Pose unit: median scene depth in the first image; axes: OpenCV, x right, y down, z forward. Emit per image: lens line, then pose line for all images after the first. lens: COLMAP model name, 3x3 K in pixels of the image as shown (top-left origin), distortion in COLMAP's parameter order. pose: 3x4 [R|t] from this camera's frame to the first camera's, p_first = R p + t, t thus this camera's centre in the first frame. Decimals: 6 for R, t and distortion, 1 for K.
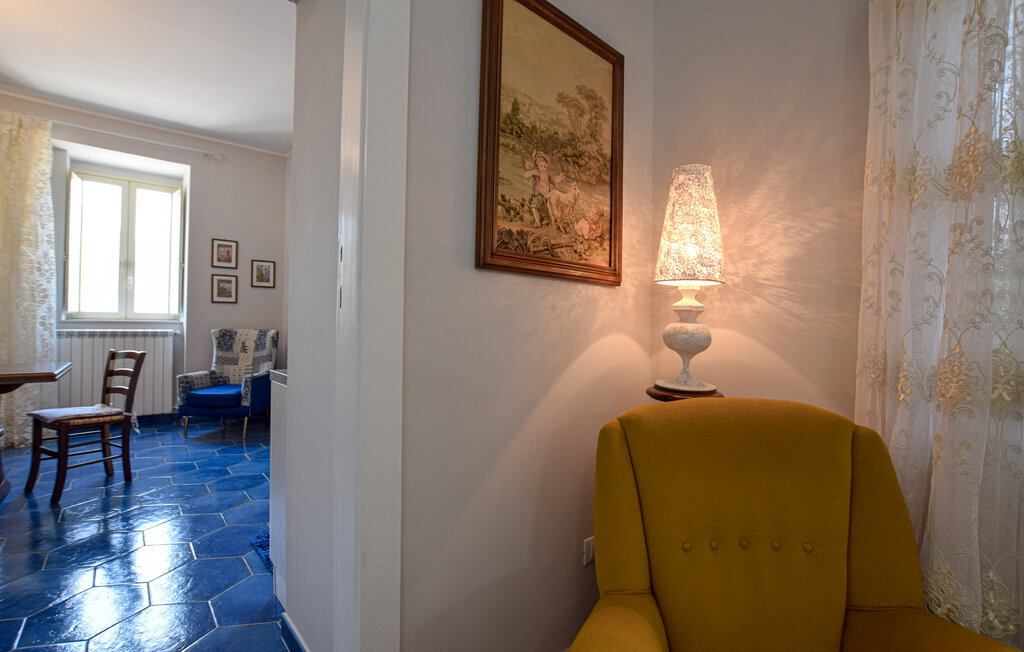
lens RADIAL K [[450.5, 0, 514.2], [0, 450.5, 321.7], [0, 0, 1]] dist [-0.030053, 0.004382]
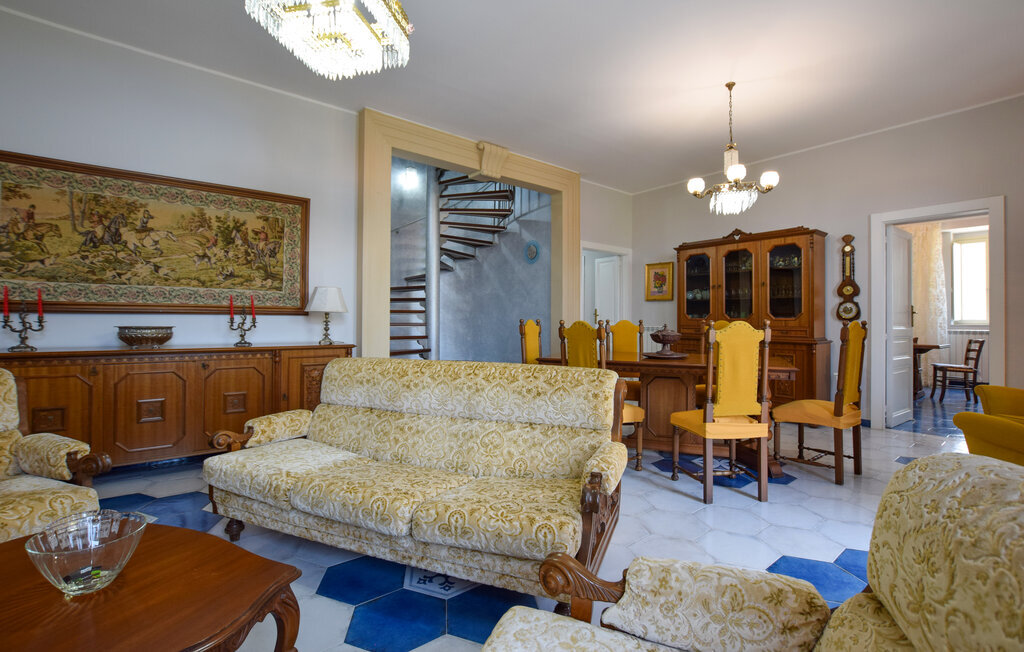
lens RADIAL K [[450.5, 0, 514.6], [0, 450.5, 315.6], [0, 0, 1]] dist [-0.030053, 0.004382]
pose [[-0.046383, -0.025501, -0.998598, 0.828683], [-0.001535, 0.999675, -0.025458, 0.007285], [0.998923, 0.000352, -0.046407, -0.690078]]
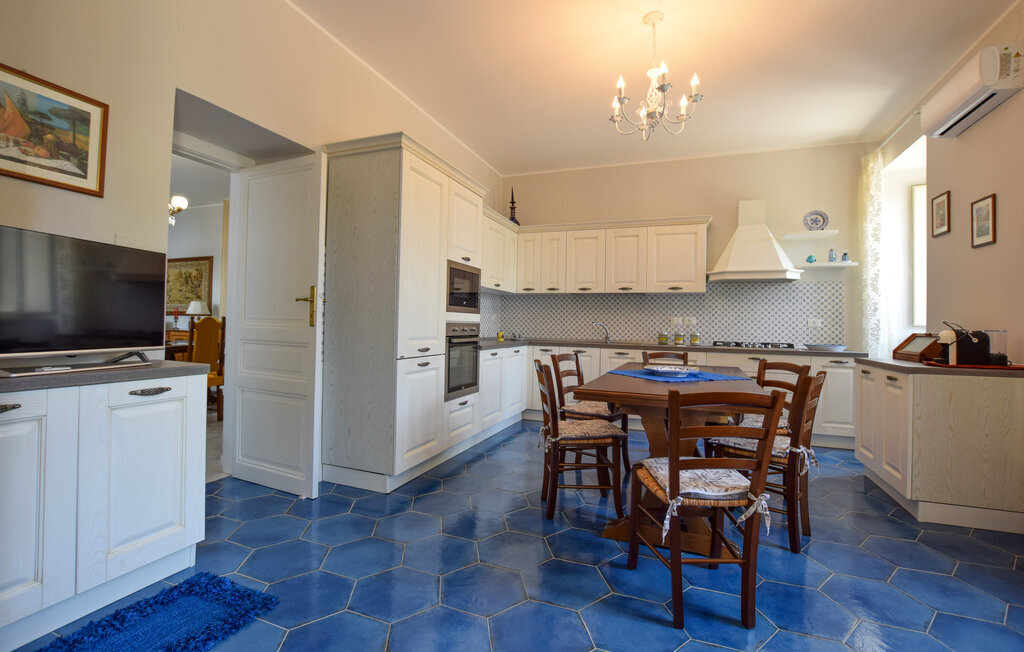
lens RADIAL K [[450.5, 0, 517.9], [0, 450.5, 321.4], [0, 0, 1]] dist [-0.030053, 0.004382]
pose [[-0.884613, -0.034844, -0.465023, -0.288879], [-0.029629, 0.999389, -0.018520, 0.002836], [0.465384, -0.002605, -0.885105, 0.934822]]
